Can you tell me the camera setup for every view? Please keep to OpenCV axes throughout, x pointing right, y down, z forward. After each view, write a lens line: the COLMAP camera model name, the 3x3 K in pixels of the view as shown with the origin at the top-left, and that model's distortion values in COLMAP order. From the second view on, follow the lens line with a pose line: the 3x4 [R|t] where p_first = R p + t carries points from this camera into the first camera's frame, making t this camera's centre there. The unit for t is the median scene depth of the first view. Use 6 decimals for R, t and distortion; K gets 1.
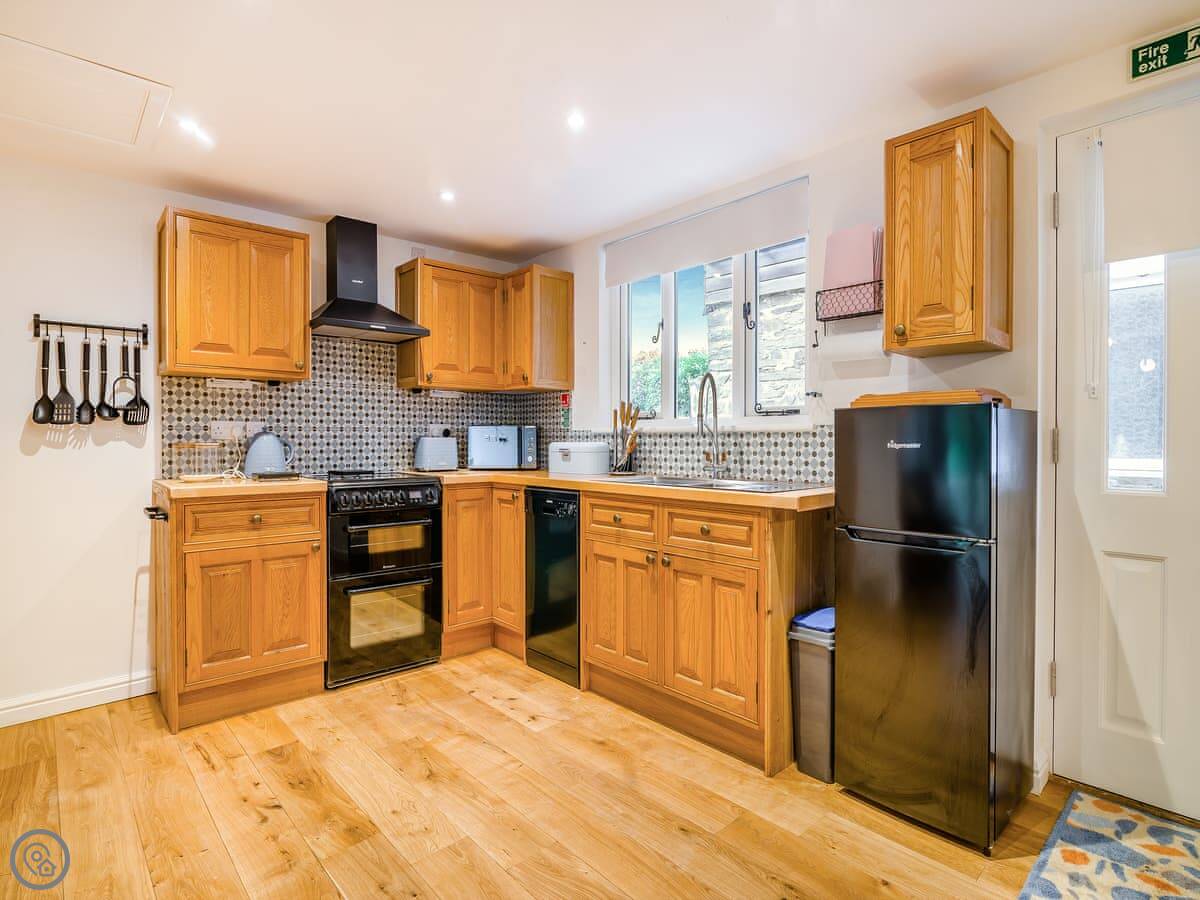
lens RADIAL K [[618.8, 0, 594.0], [0, 618.8, 442.7], [0, 0, 1]] dist [-0.003678, -0.001963]
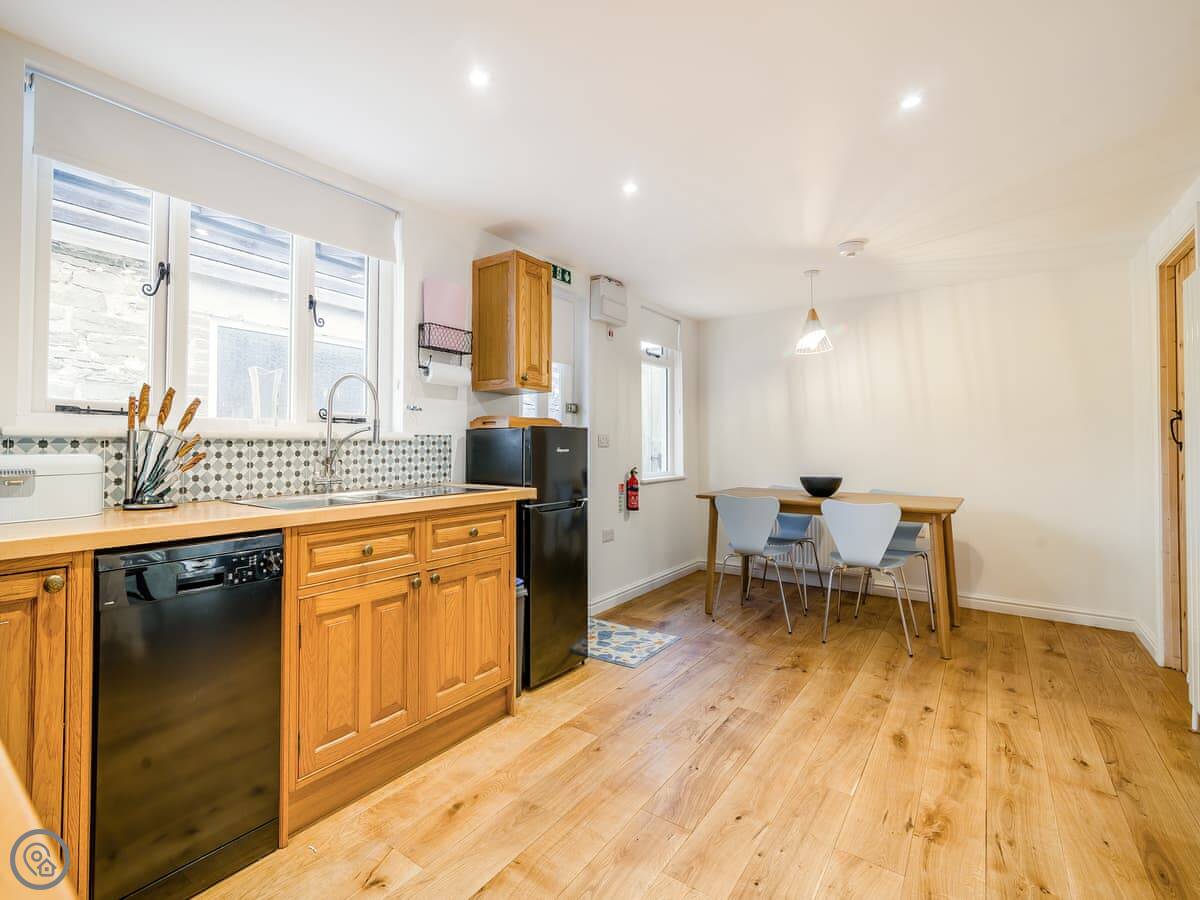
lens RADIAL K [[551.0, 0, 587.4], [0, 551.0, 437.8], [0, 0, 1]] dist [-0.019163, 0.001051]
pose [[-0.209691, 0.021997, 0.977520, -0.687987], [0.014295, 0.999709, -0.019430, 0.001505], [-0.977663, 0.009899, -0.209944, 0.881728]]
